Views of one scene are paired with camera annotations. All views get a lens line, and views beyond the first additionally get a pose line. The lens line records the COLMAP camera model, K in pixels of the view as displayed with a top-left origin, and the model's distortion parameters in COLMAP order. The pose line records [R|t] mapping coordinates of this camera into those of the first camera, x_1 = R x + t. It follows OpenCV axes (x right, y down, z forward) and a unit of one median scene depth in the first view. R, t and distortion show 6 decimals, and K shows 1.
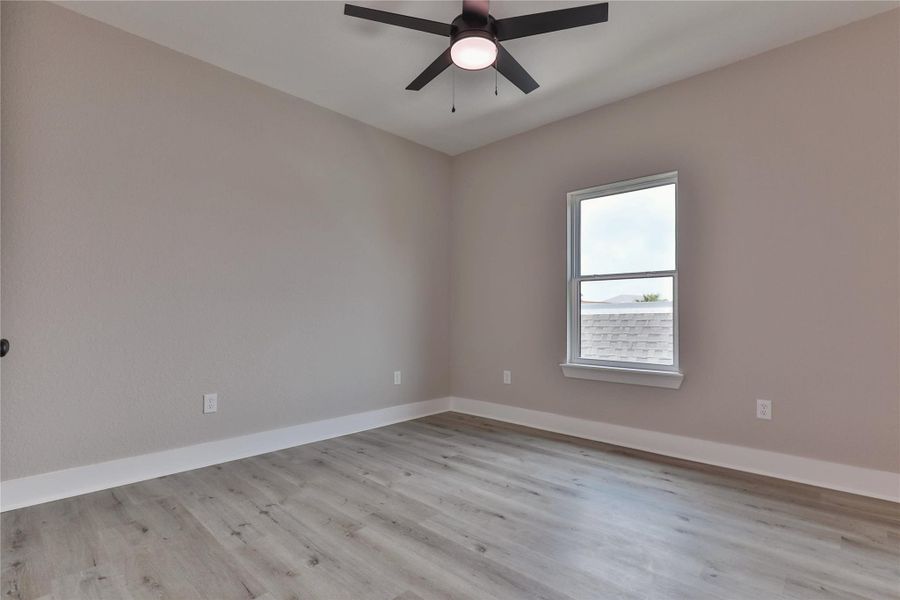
lens RADIAL K [[438.3, 0, 454.2], [0, 438.3, 307.8], [0, 0, 1]] dist [-0.010867, 0.000339]
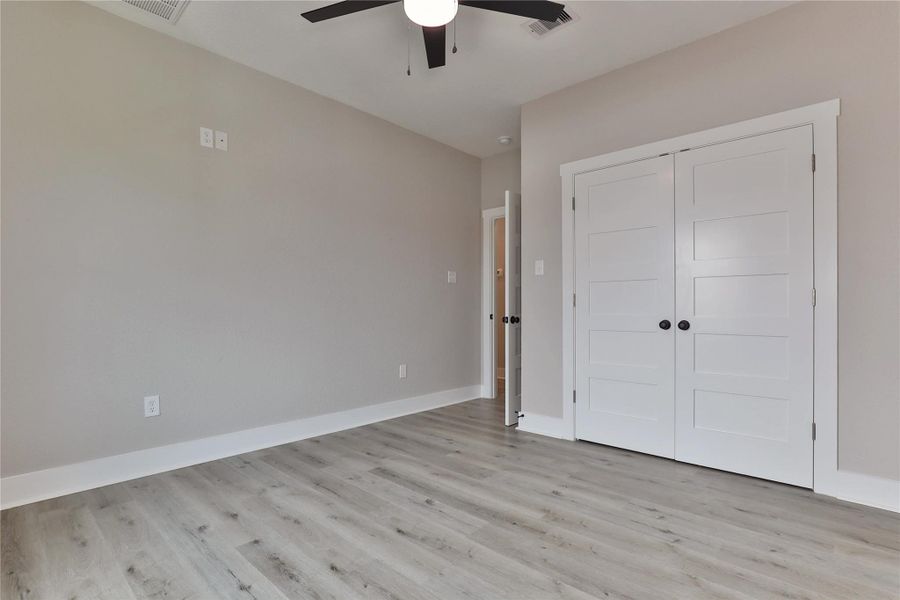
lens RADIAL K [[438.3, 0, 454.2], [0, 438.3, 307.8], [0, 0, 1]] dist [-0.010867, 0.000339]
pose [[-0.999955, -0.003231, -0.008923, 0.004938], [-0.003122, 0.999921, -0.012215, 0.028125], [0.008962, -0.012186, -0.999886, 1.998710]]
